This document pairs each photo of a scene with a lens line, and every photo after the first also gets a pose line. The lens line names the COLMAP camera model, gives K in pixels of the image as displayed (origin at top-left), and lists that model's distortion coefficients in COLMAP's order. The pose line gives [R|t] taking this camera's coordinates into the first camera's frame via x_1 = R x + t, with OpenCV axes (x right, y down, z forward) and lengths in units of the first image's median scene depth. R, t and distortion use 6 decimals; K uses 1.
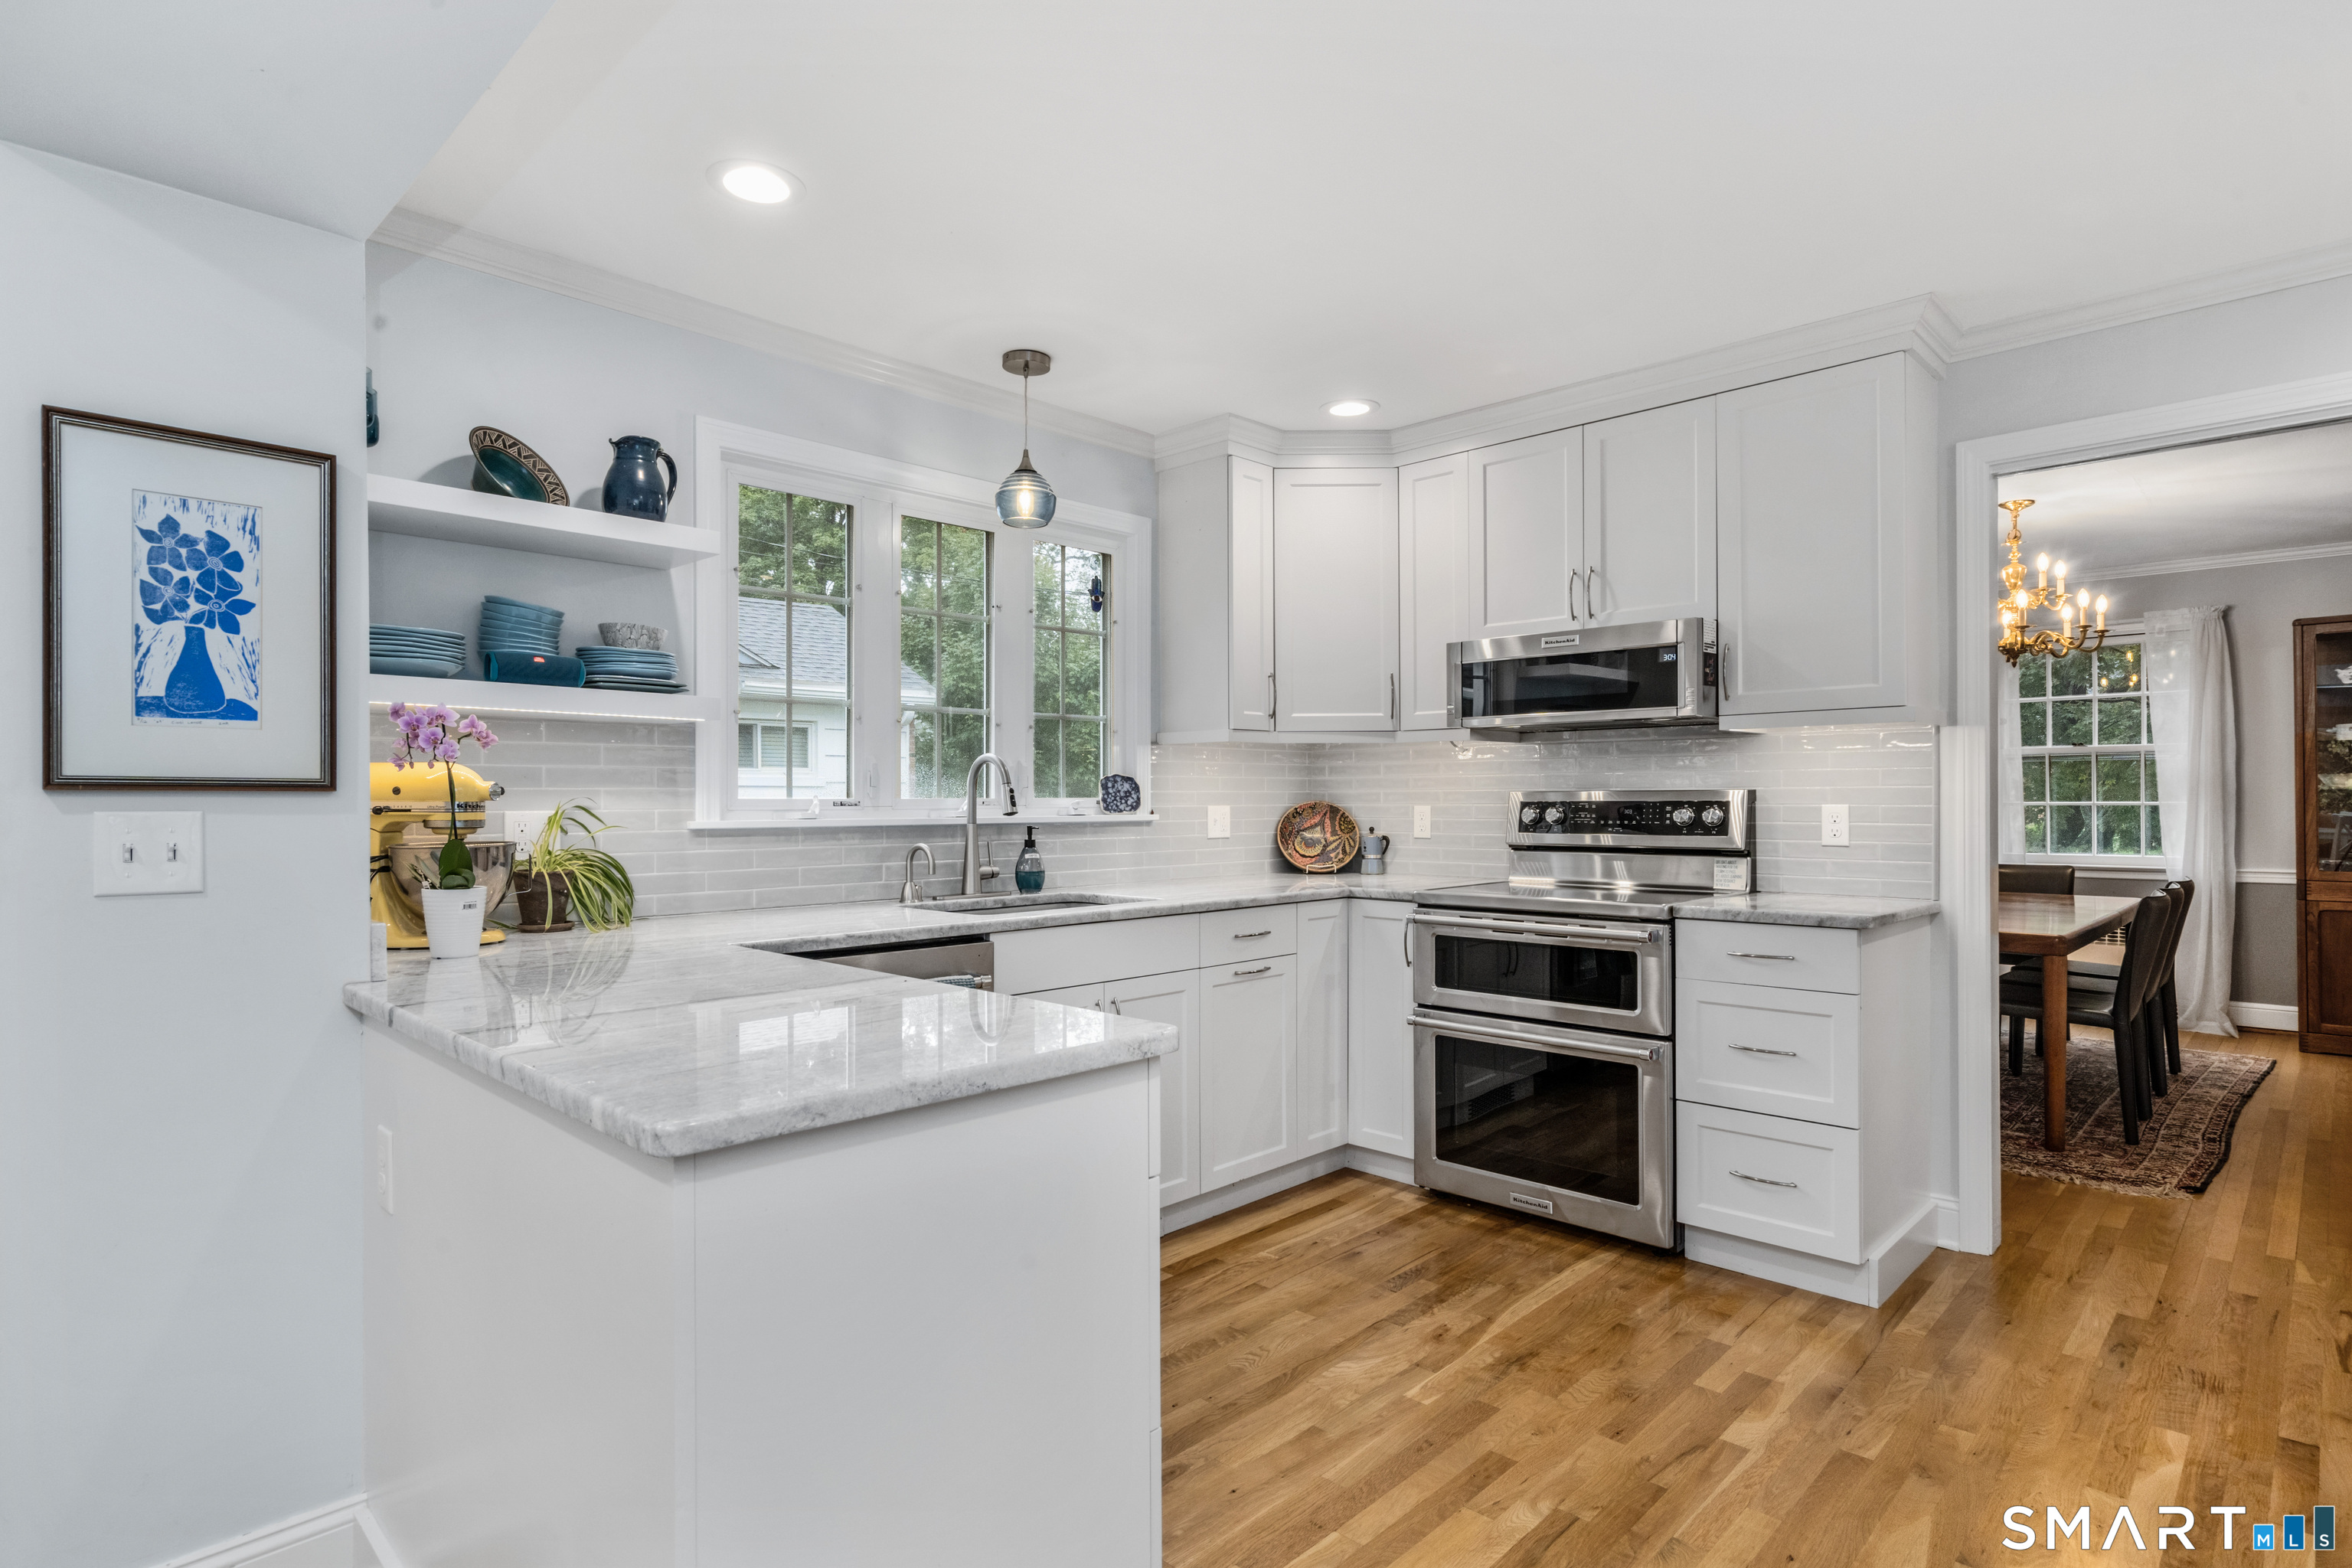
lens RADIAL K [[1221.4, 0, 1172.6], [0, 1221.4, 798.3], [0, 0, 1]] dist [0.003054, 0.000300]
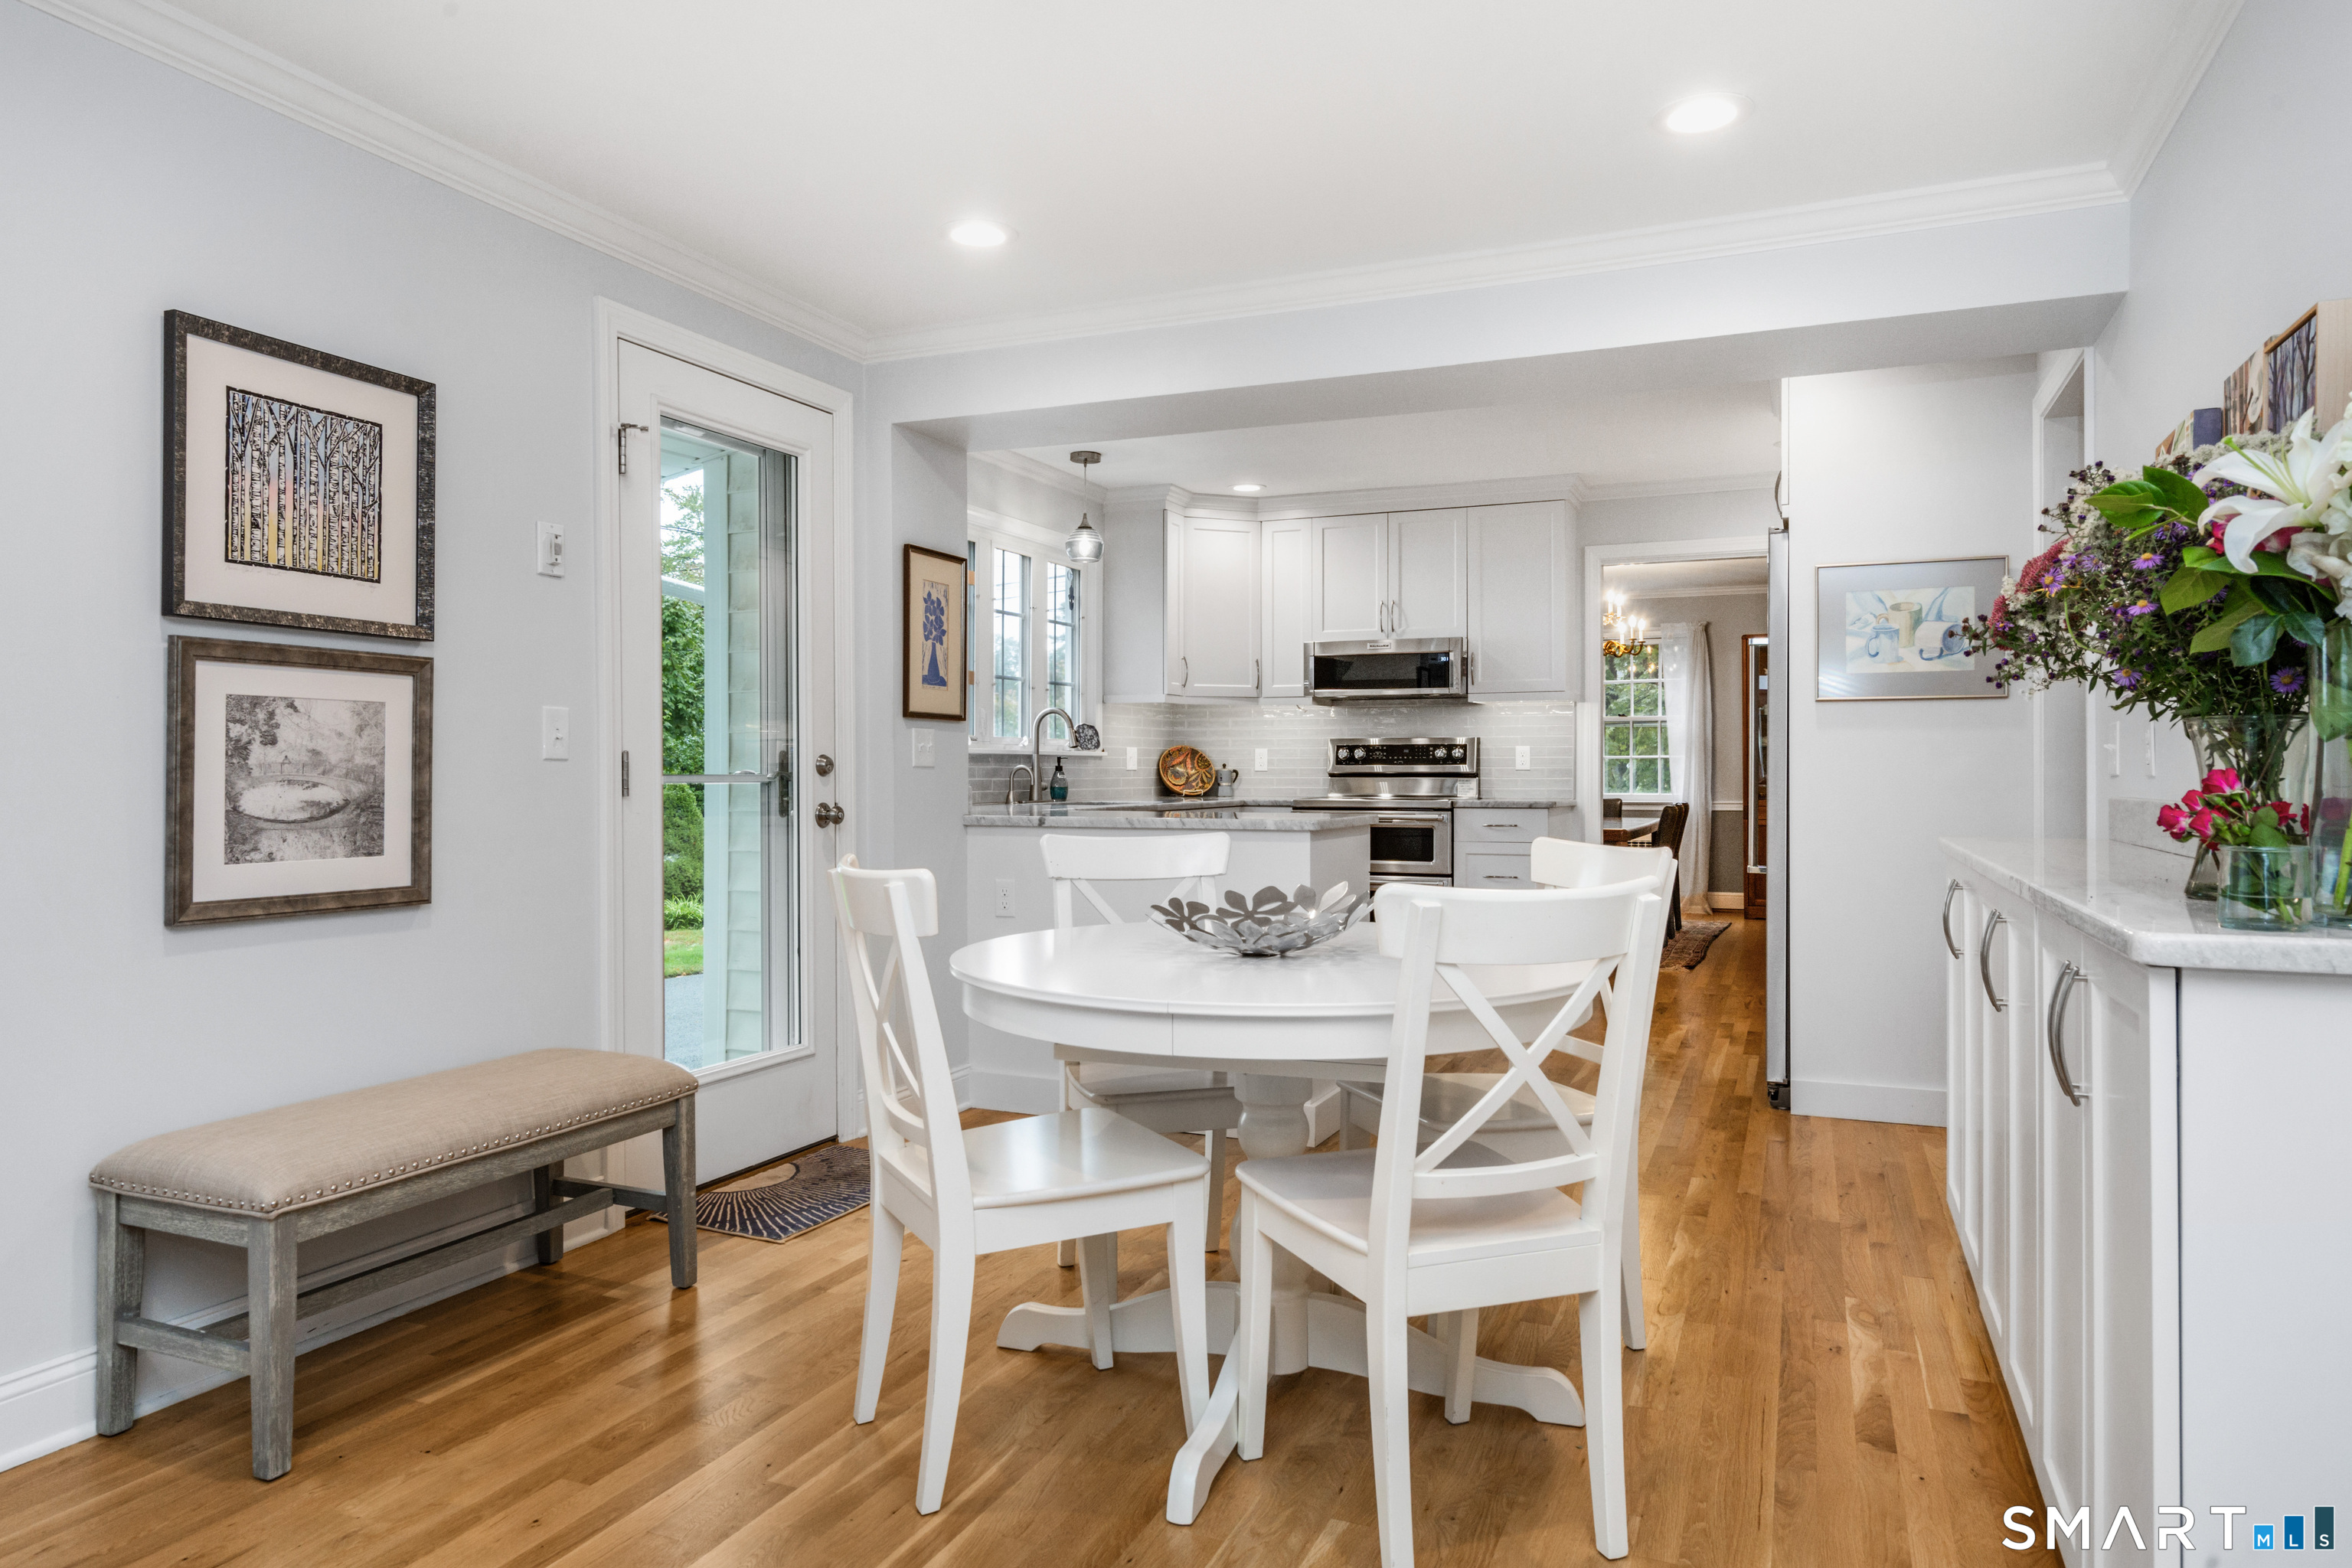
lens RADIAL K [[1498.7, 0, 1180.0], [0, 1498.7, 768.9], [0, 0, 1]] dist [-0.001126, -0.000236]
pose [[0.932185, 0.003490, 0.361966, -0.613949], [-0.003486, 0.999994, -0.000665, 0.036706], [-0.361966, -0.000642, 0.932191, -0.725437]]
